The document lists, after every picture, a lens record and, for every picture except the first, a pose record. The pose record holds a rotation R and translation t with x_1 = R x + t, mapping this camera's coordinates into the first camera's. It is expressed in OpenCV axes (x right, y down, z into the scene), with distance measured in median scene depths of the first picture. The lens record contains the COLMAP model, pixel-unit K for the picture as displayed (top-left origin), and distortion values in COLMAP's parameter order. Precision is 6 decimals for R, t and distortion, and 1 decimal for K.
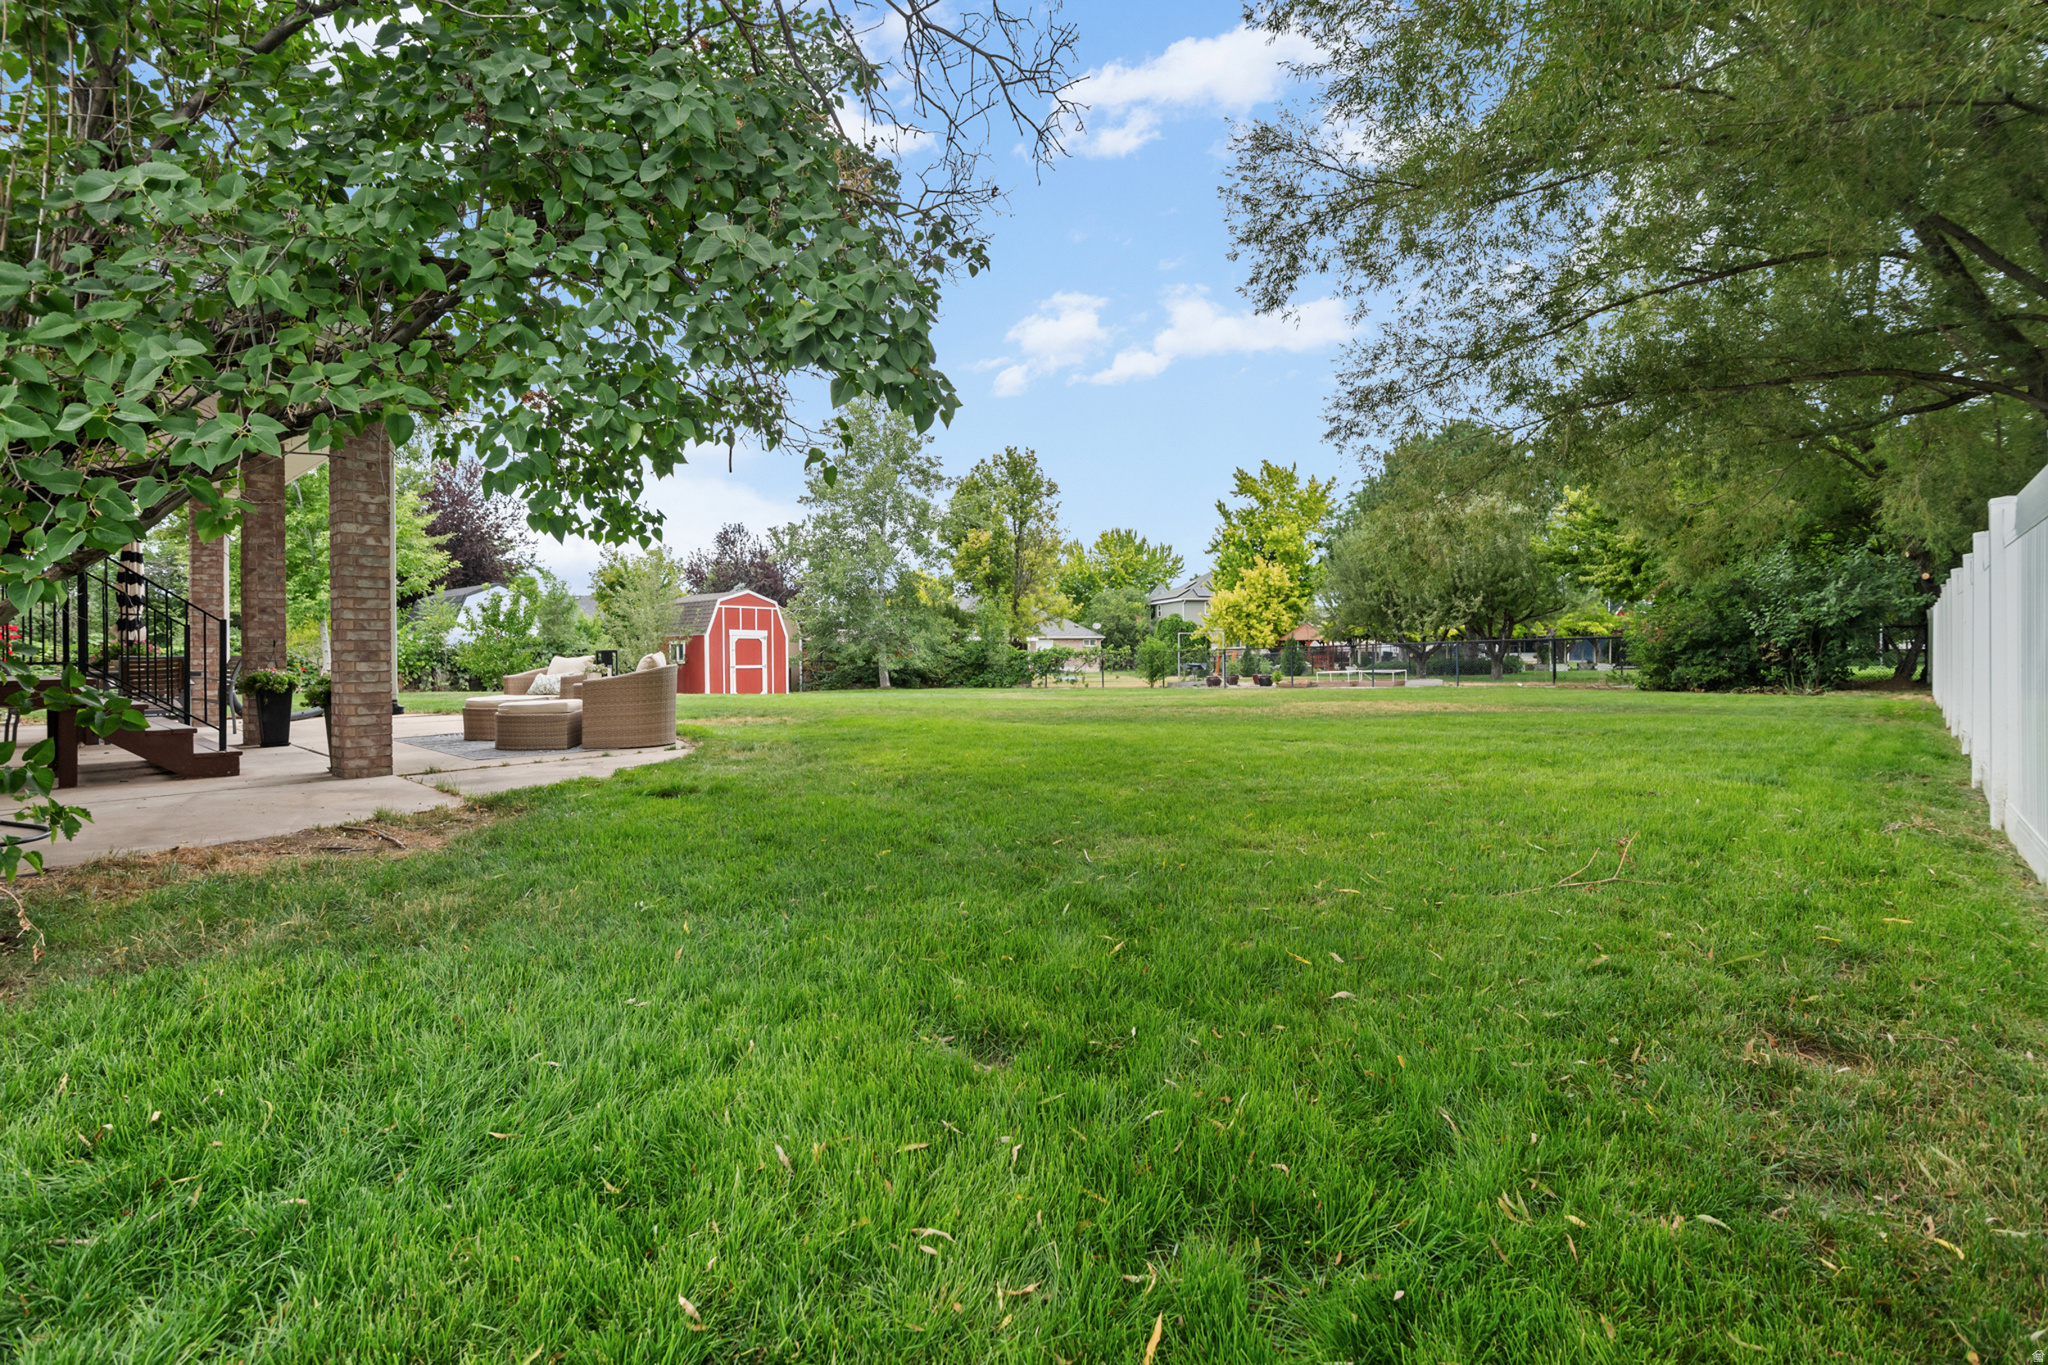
lens RADIAL K [[964.3, 0, 1025.0], [0, 964.3, 674.7], [0, 0, 1]] dist [0.001039, 0.000250]
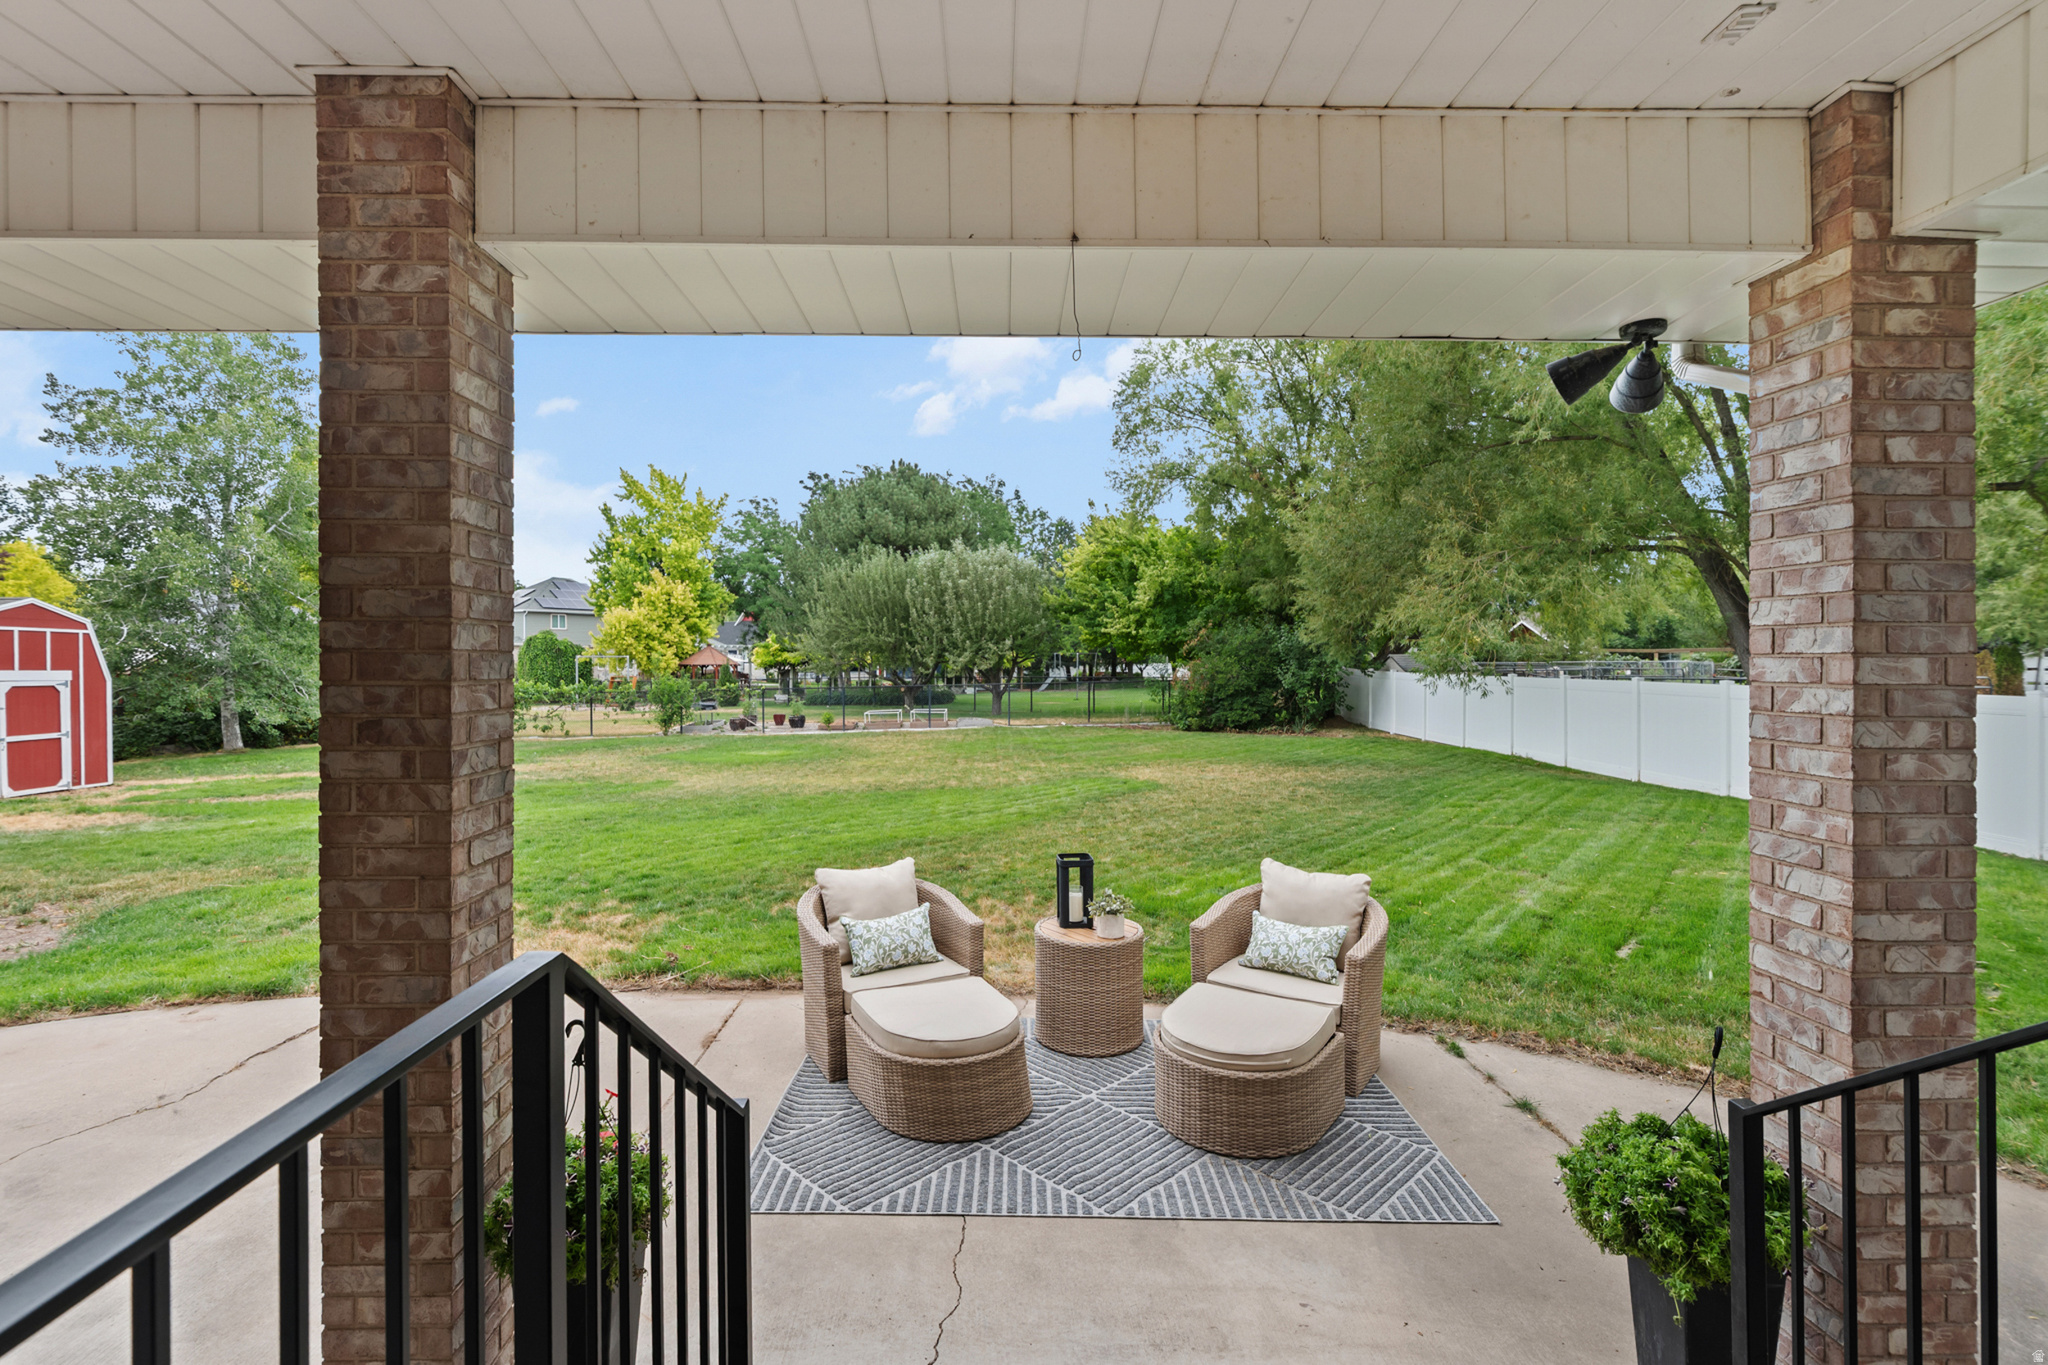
lens RADIAL K [[964.3, 0, 1024.5], [0, 964.3, 672.2], [0, 0, 1]] dist [0.001039, 0.000250]
pose [[0.720620, -0.000057, 0.693330, -0.138226], [0.006464, 0.999957, -0.006636, -0.020066], [-0.693300, 0.009264, 0.720590, 0.110625]]
